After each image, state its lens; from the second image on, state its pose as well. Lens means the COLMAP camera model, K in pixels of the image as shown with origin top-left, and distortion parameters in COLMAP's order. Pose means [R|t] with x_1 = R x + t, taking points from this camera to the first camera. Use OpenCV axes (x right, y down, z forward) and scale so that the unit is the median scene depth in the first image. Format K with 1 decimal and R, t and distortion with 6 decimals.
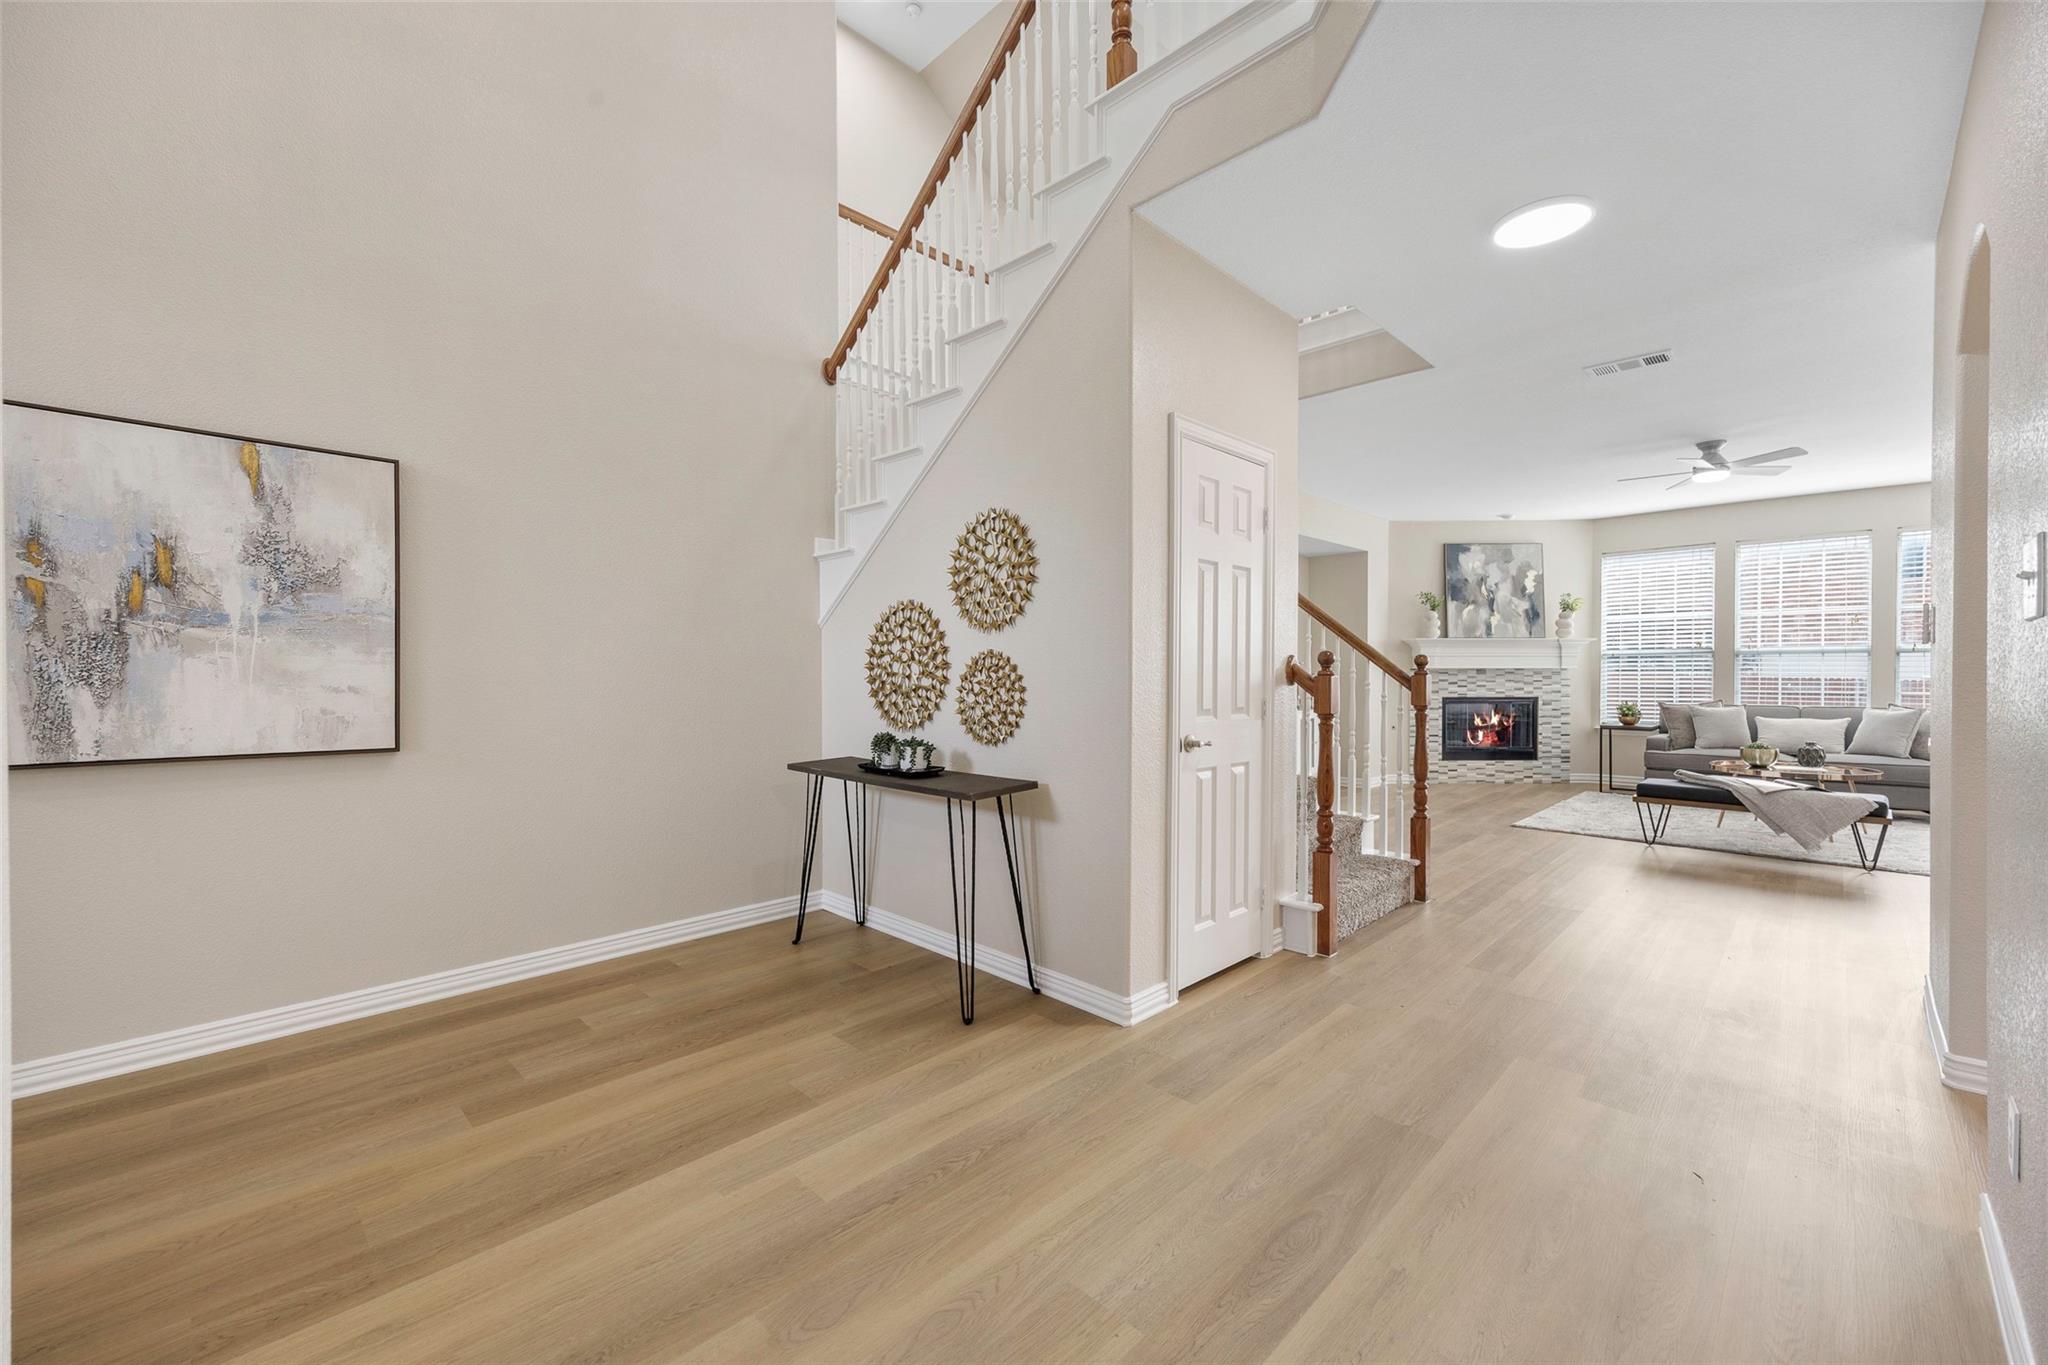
lens RADIAL K [[791.5, 0, 1025.0], [0, 791.5, 680.8], [0, 0, 1]] dist [-0.004303, -0.000022]
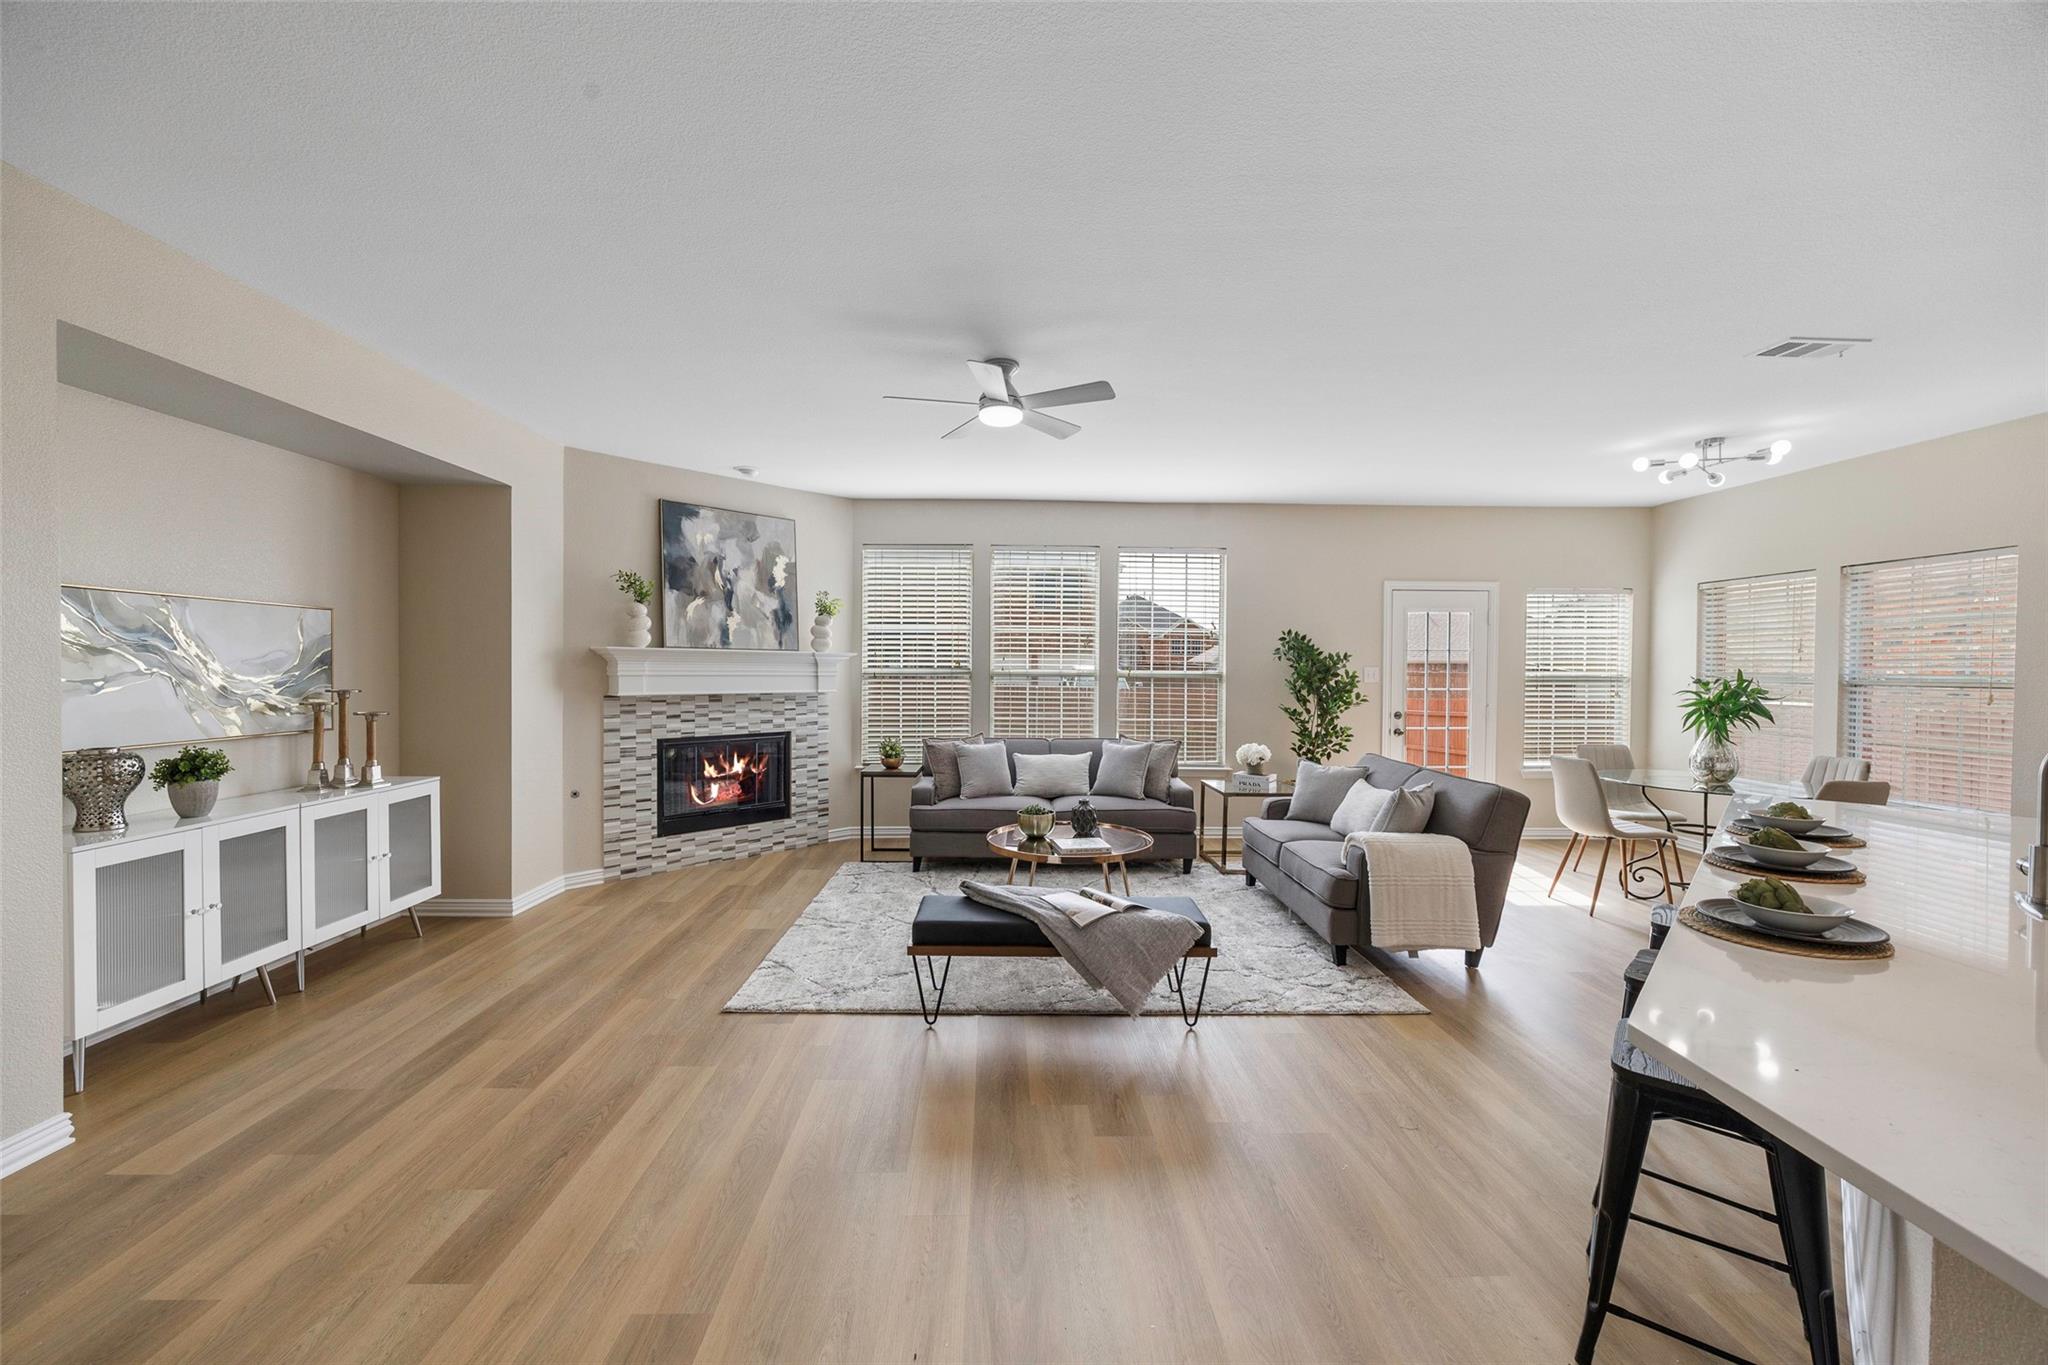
lens RADIAL K [[789.4, 0, 1002.2], [0, 789.4, 686.6], [0, 0, 1]] dist [-0.003002, -0.000396]
pose [[0.693558, -0.008815, 0.720347, 0.269823], [-0.000947, 0.999913, 0.013147, -0.031520], [-0.720400, -0.009800, 0.693489, 0.367580]]
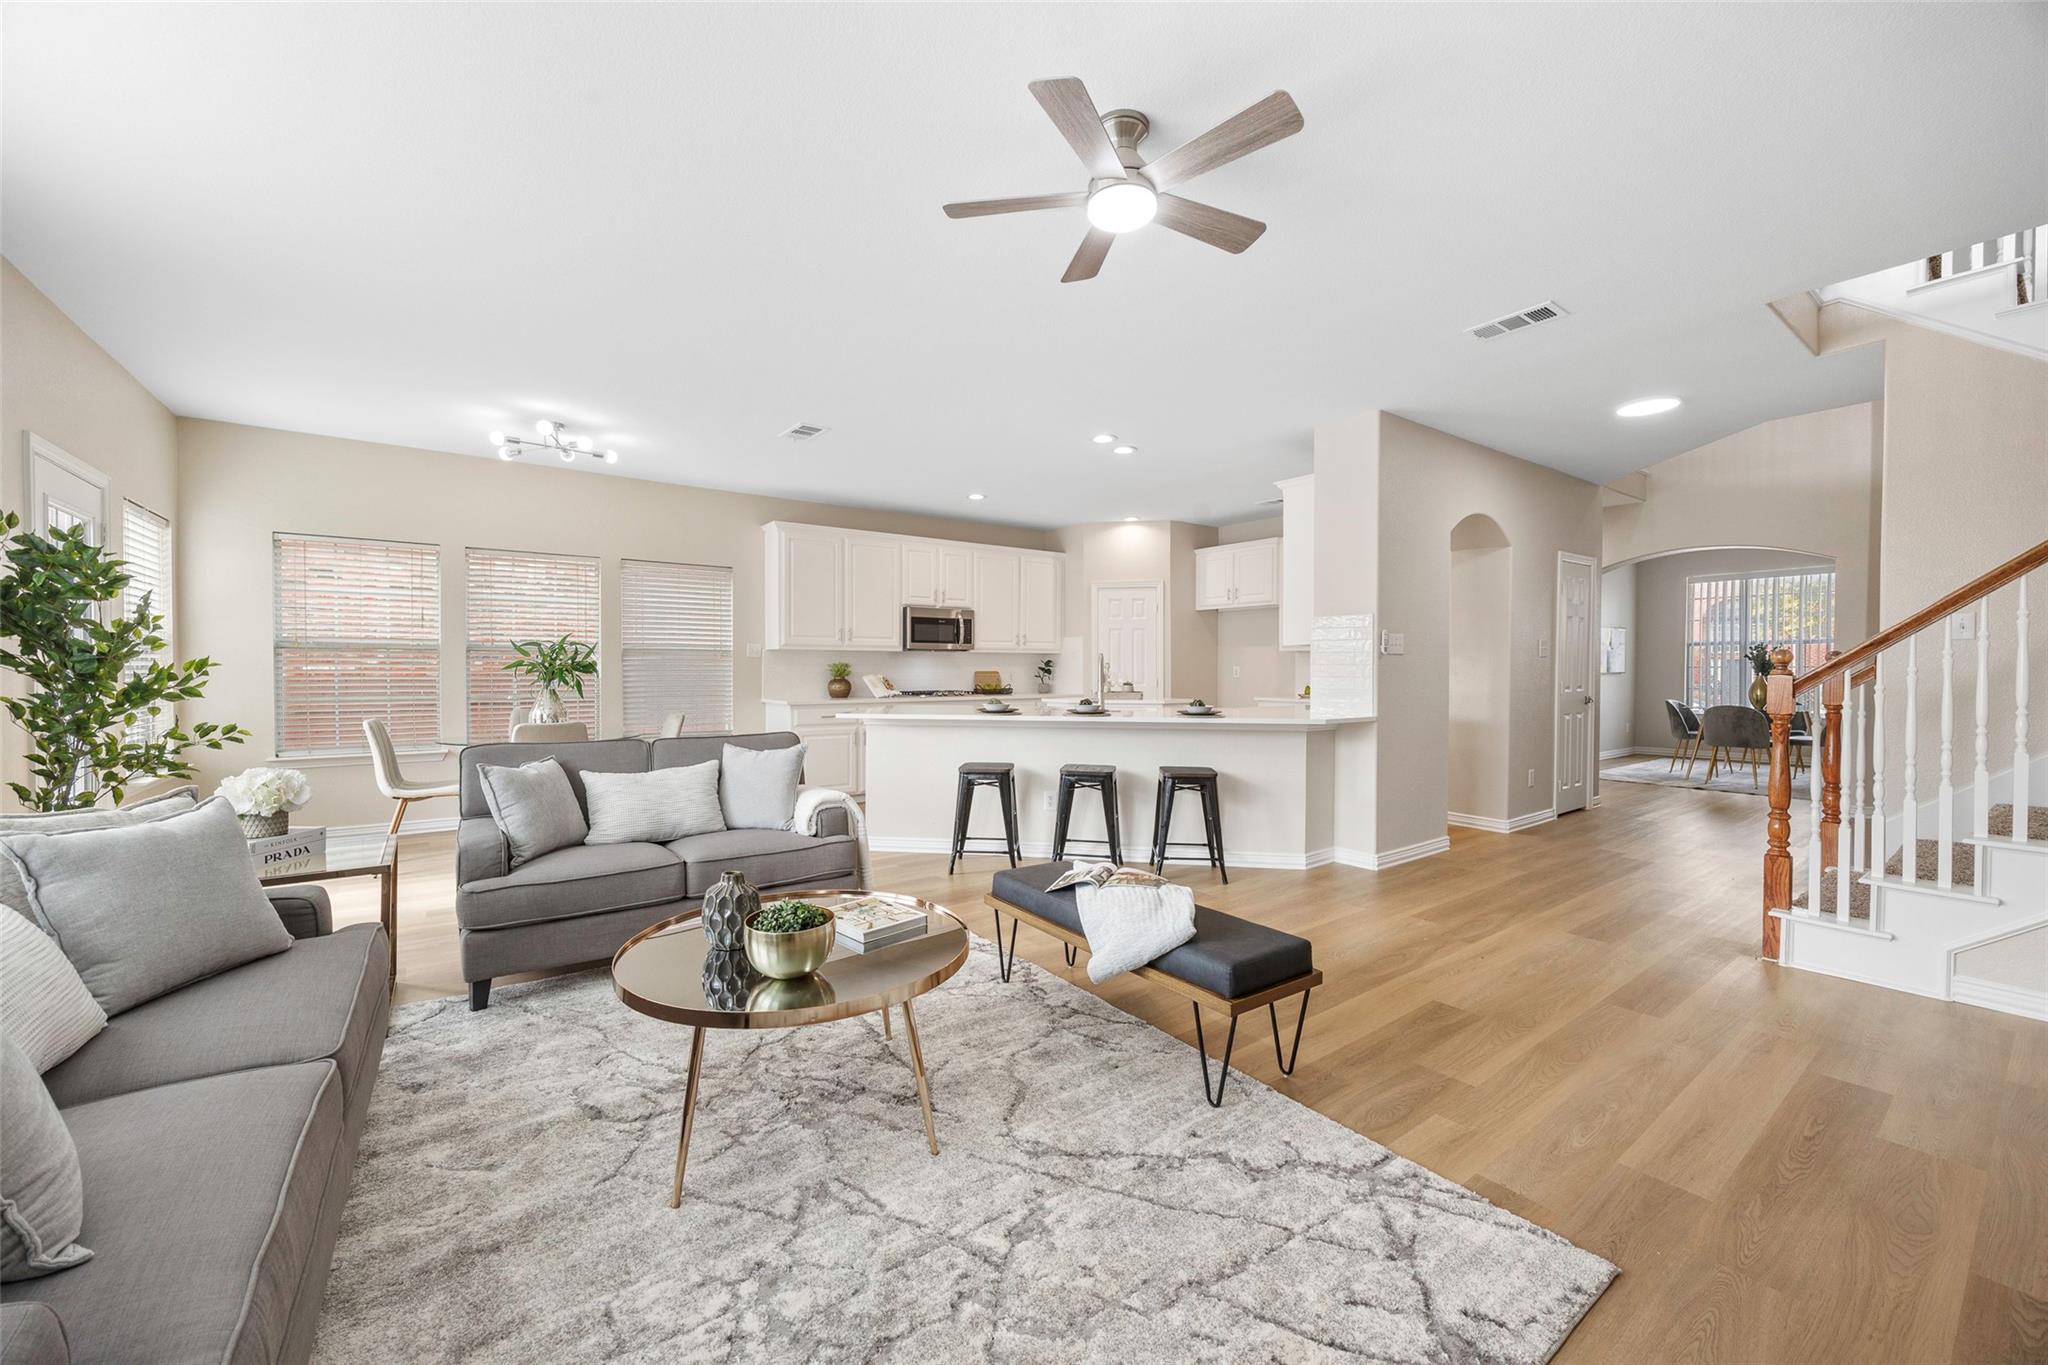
lens RADIAL K [[789.4, 0, 1027.4], [0, 789.4, 666.9], [0, 0, 1]] dist [-0.003002, -0.000396]
pose [[-0.990201, 0.003176, 0.139612, 0.570365], [0.004179, 0.999967, 0.006895, -0.013013], [-0.139585, 0.007411, -0.990182, 0.951295]]
